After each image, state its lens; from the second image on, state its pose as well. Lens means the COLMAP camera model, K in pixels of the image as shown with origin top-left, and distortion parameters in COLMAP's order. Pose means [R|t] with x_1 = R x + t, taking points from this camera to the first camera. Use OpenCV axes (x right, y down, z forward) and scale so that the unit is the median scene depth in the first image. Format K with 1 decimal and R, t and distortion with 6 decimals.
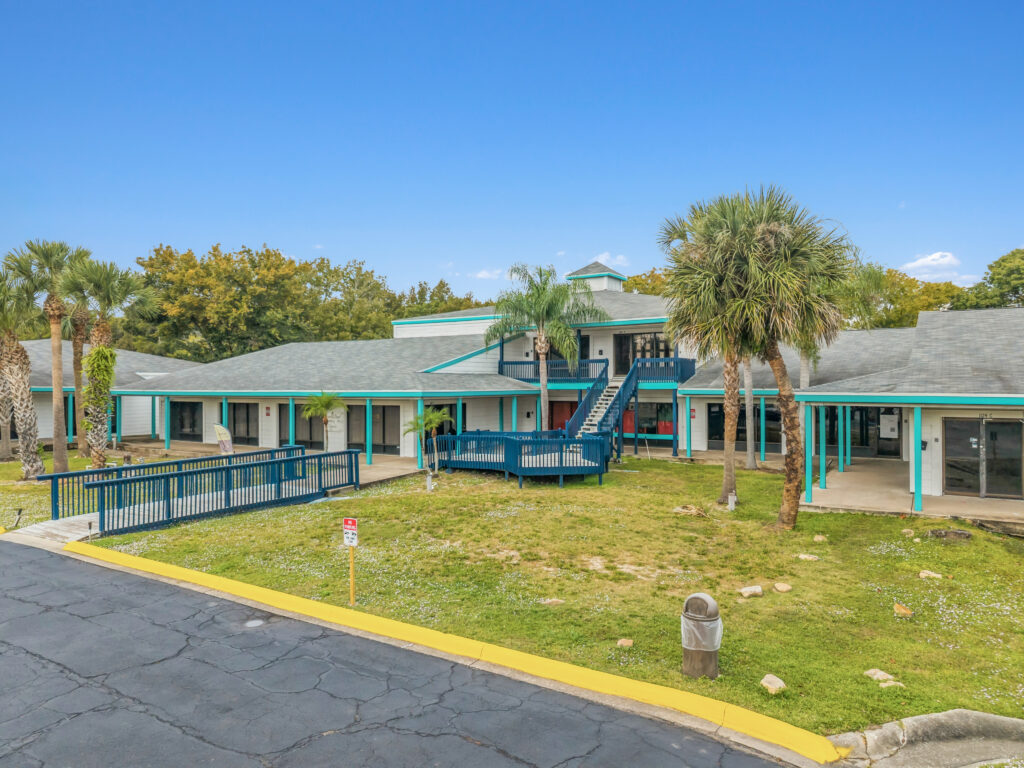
lens RADIAL K [[682.1, 0, 511.7], [0, 682.1, 378.3], [0, 0, 1]] dist [0.056275, -0.079530]
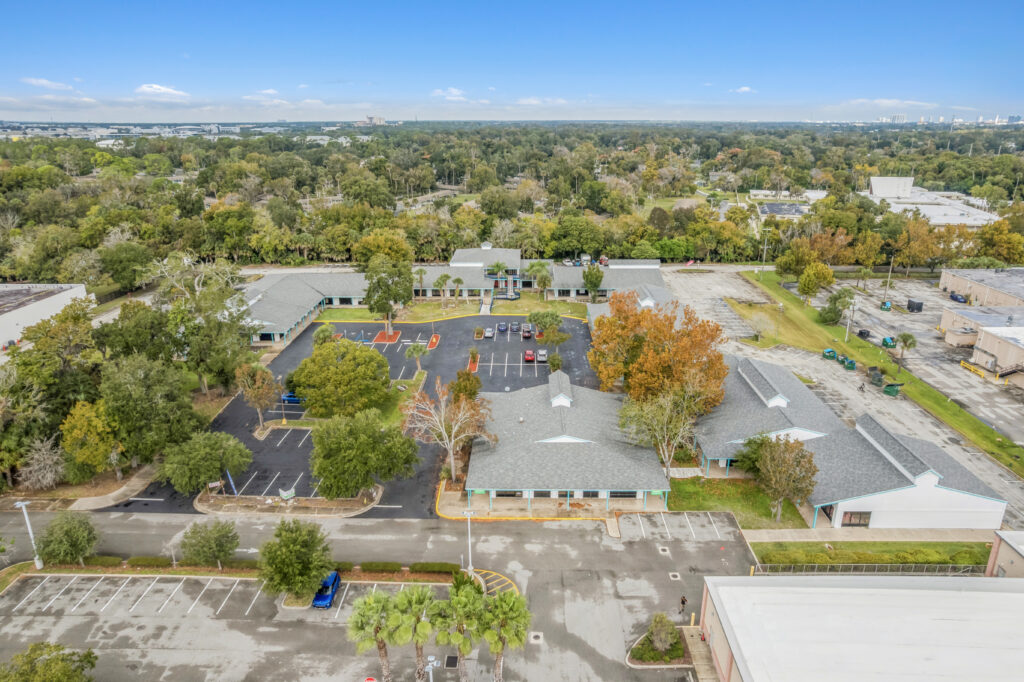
lens RADIAL K [[662.3, 0, 492.9], [0, 662.3, 339.5], [0, 0, 1]] dist [-0.039268, -0.001129]
pose [[0.873954, -0.160062, 0.458895, -4.356218], [0.005357, 0.947327, 0.320224, -2.162730], [-0.485979, -0.277402, 0.828778, -6.172321]]
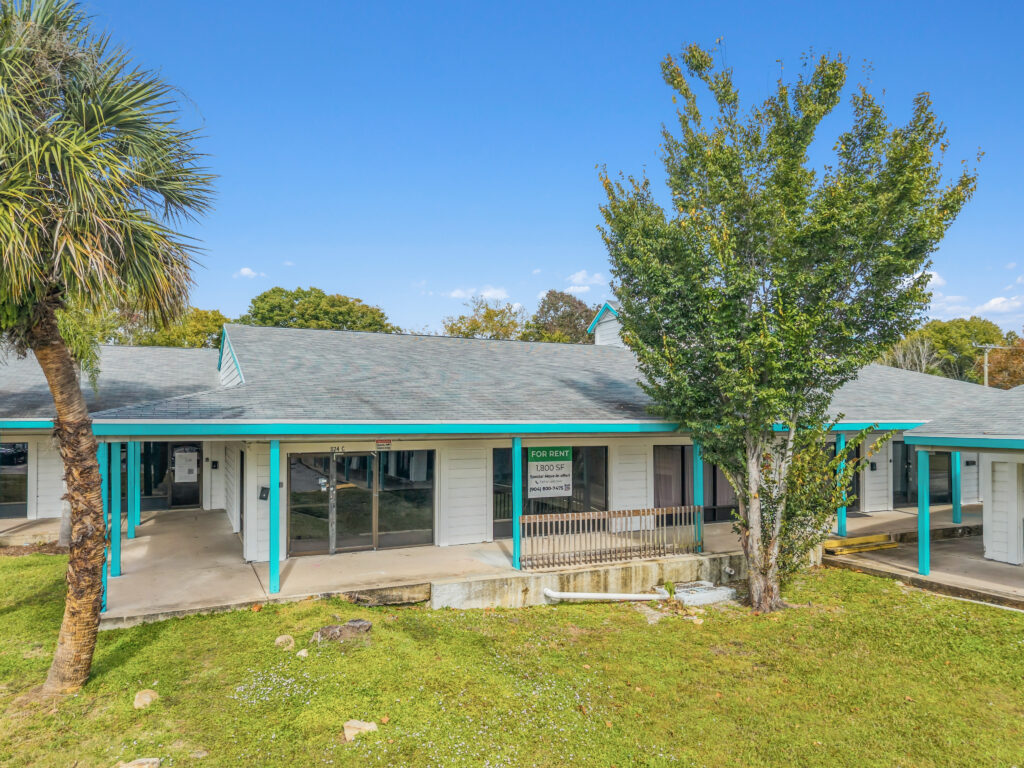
lens RADIAL K [[699.3, 0, 514.4], [0, 699.3, 412.6], [0, 0, 1]] dist [0.006128, 0.003779]
pose [[0.539399, 0.008488, 0.842007, 0.123966], [-0.006702, 0.999961, -0.005787, 0.015553], [-0.842024, -0.002521, 0.539435, 0.394363]]
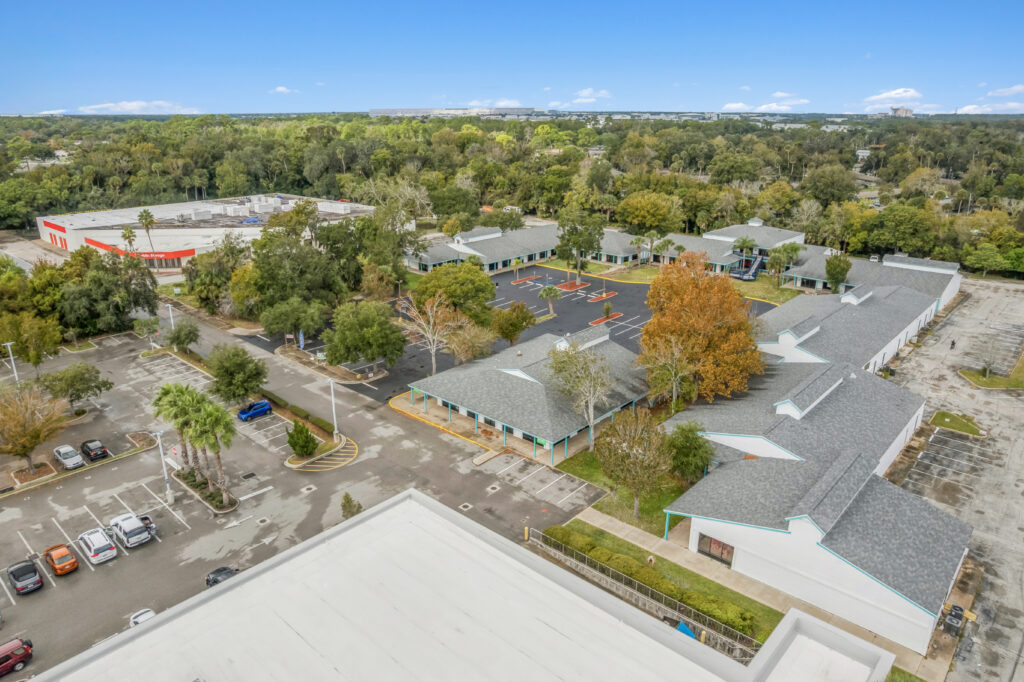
lens RADIAL K [[662.3, 0, 492.9], [0, 662.3, 339.5], [0, 0, 1]] dist [-0.039268, -0.001129]
pose [[0.979559, 0.064583, -0.190510, -1.368832], [0.002463, 0.943139, 0.332390, -1.790159], [0.201144, -0.326065, 0.923701, -6.938291]]
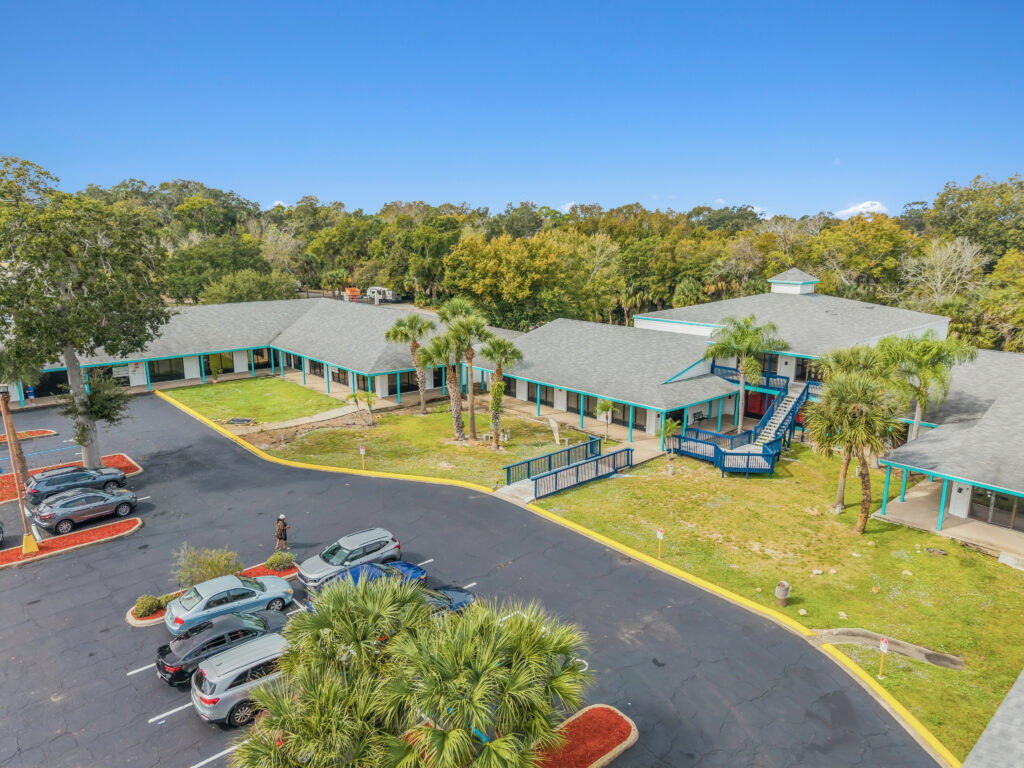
lens RADIAL K [[682.1, 0, 511.7], [0, 682.1, 378.3], [0, 0, 1]] dist [0.056275, -0.079530]
pose [[0.961010, 0.064843, -0.268803, -0.063249], [-0.005677, 0.976537, 0.215274, -0.581923], [0.276455, -0.205355, 0.938830, -0.971471]]
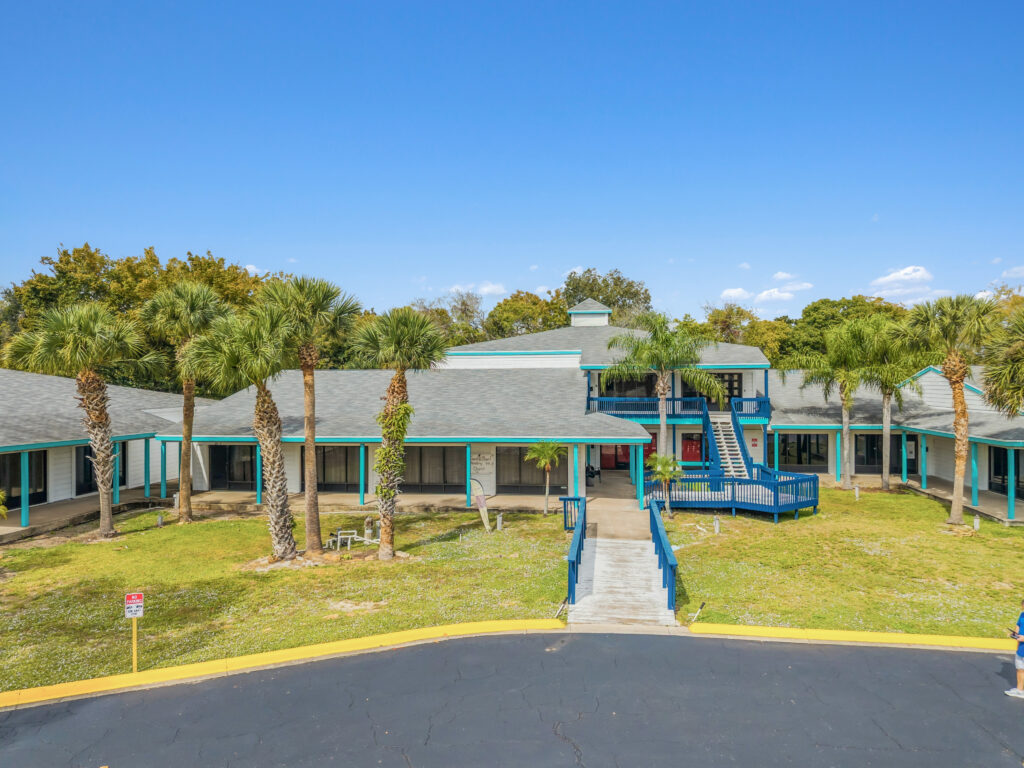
lens RADIAL K [[689.5, 0, 512.0], [0, 689.5, 384.0], [0, 0, 1]] dist [0.005662, -0.002086]
pose [[0.910709, -0.001532, 0.413045, -1.050899], [-0.001407, 0.999976, 0.006810, -0.098283], [-0.413045, -0.006784, 0.910685, 0.151784]]
